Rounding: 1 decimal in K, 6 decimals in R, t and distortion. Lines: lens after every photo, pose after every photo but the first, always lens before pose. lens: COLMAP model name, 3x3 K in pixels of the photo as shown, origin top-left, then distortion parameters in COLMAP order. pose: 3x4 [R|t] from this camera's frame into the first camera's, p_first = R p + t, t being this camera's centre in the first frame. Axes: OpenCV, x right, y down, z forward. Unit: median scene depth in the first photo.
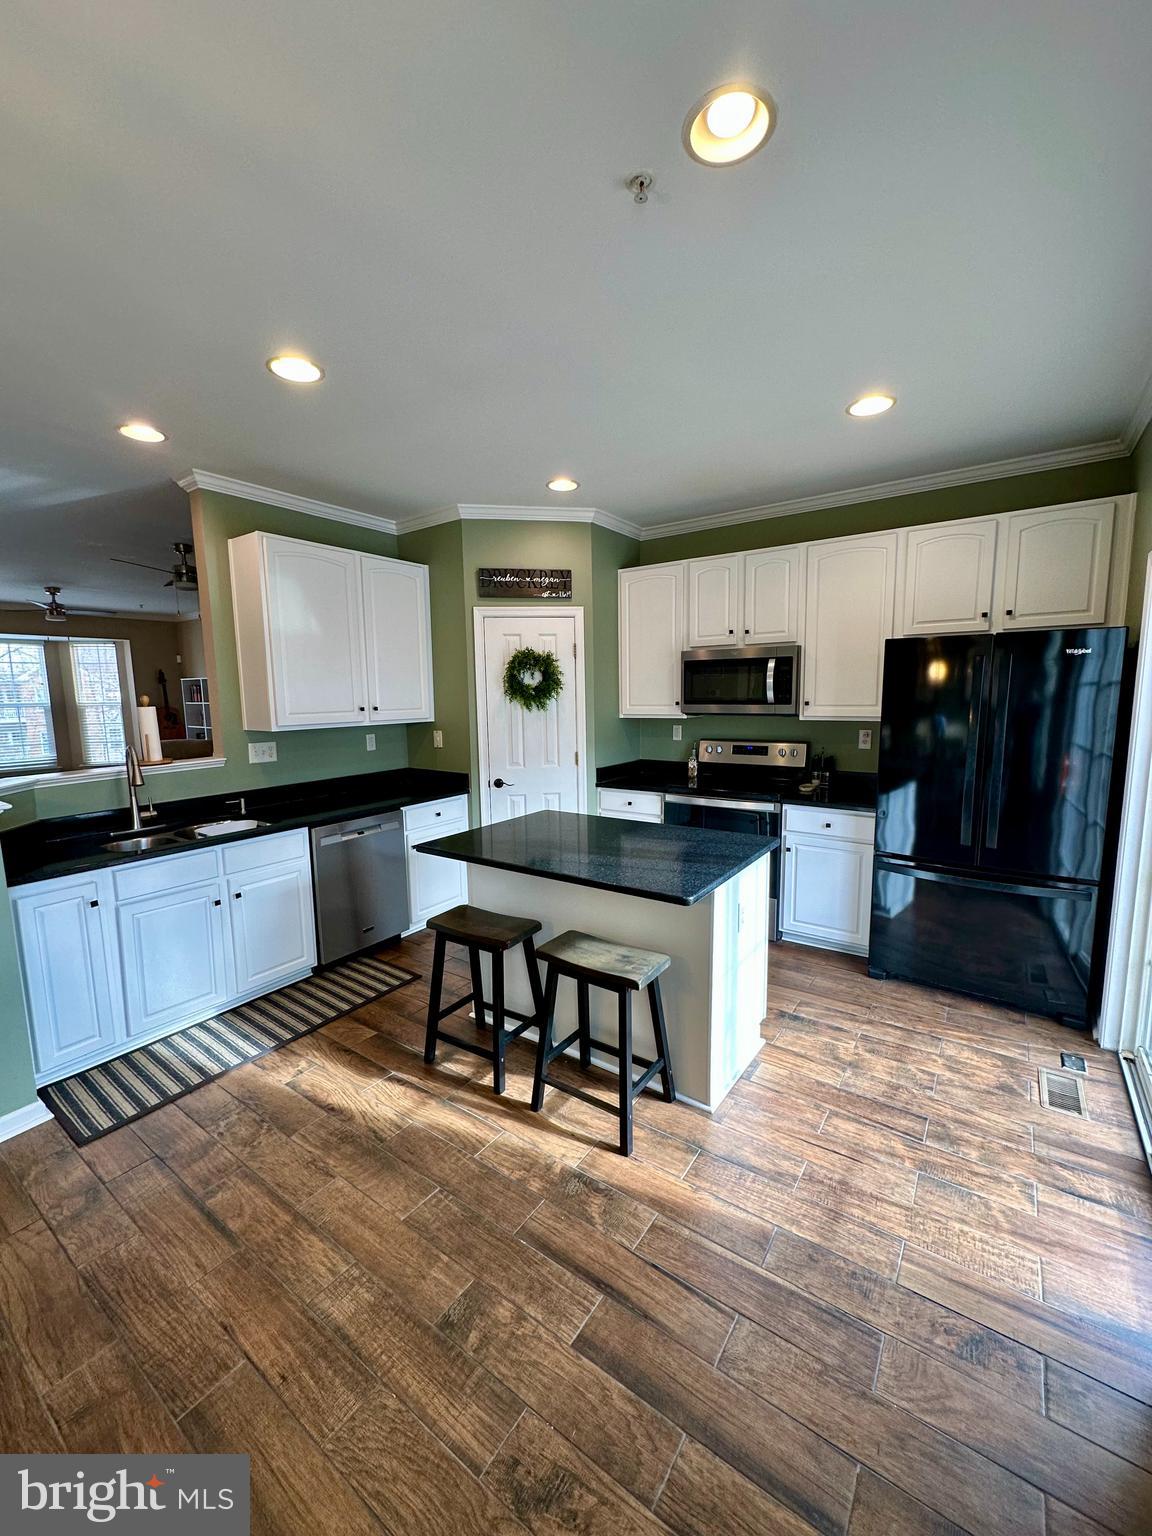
lens RADIAL K [[611.9, 0, 576.2], [0, 611.9, 768.8], [0, 0, 1]] dist [-0.002339, 0.000374]
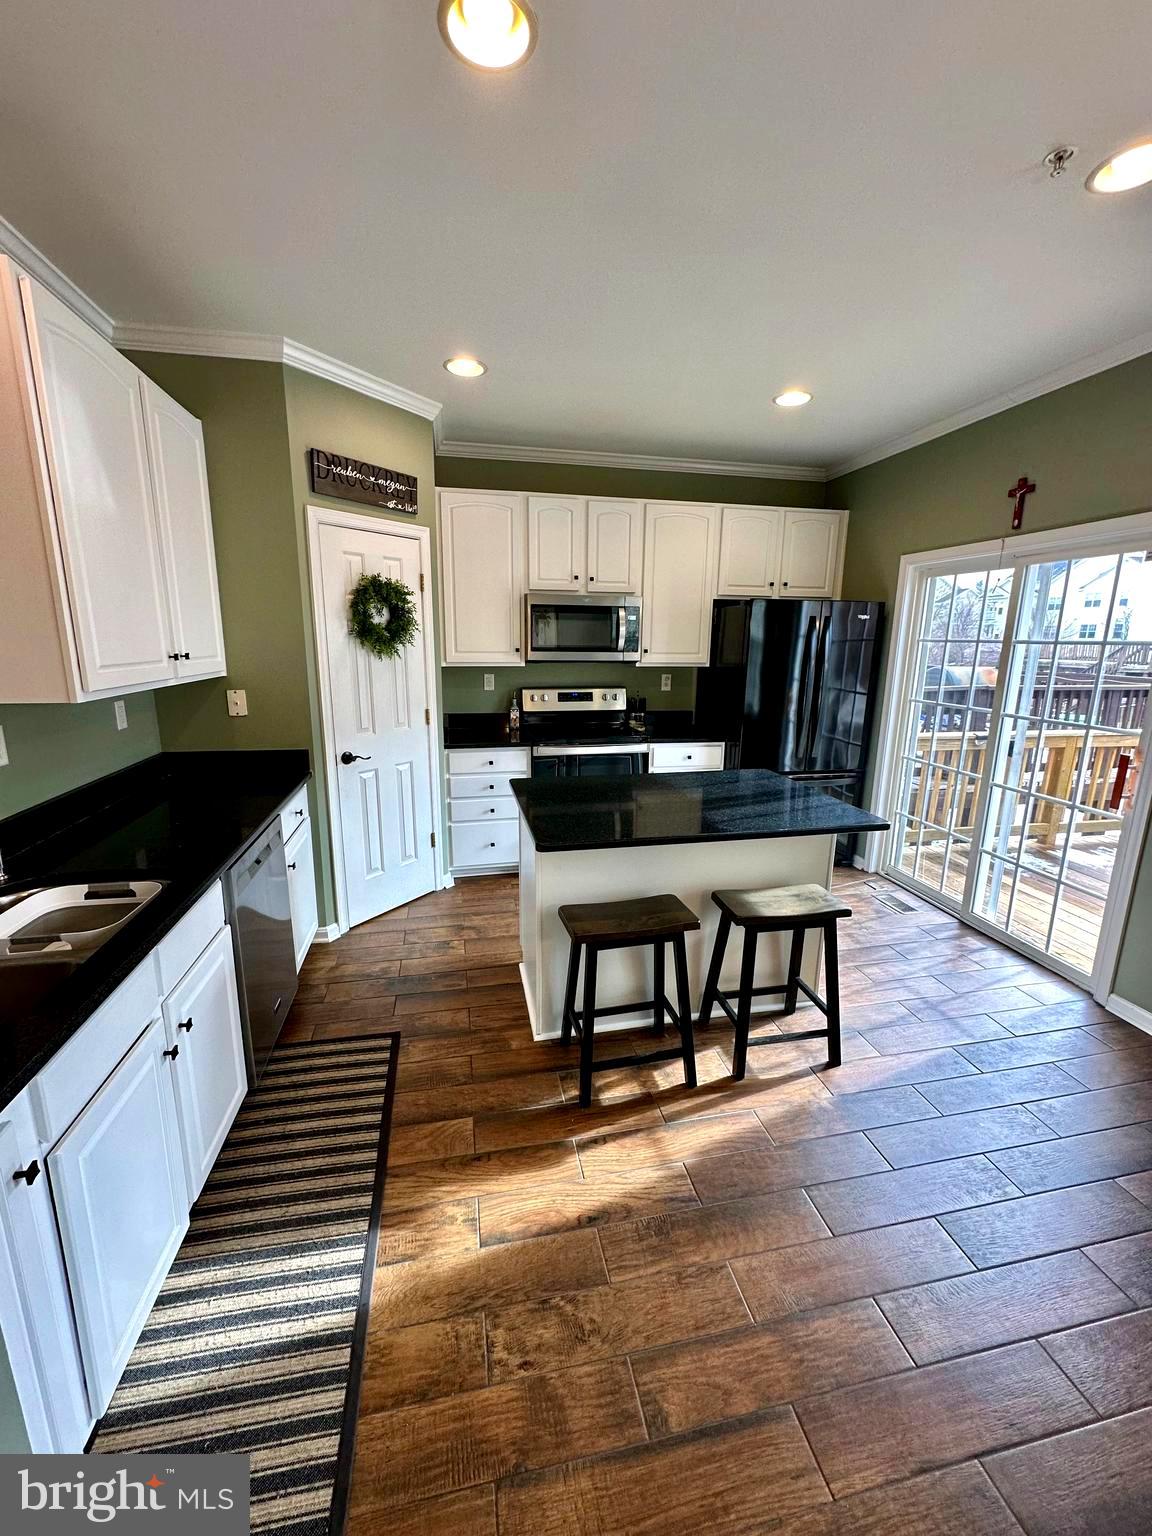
lens RADIAL K [[611.9, 0, 575.3], [0, 611.9, 768.4], [0, 0, 1]] dist [-0.002339, 0.000374]
pose [[0.681938, -0.132478, 0.719313, -0.626228], [0.070614, 0.990791, 0.115532, -0.039651], [-0.727994, -0.027992, 0.685012, 0.389398]]
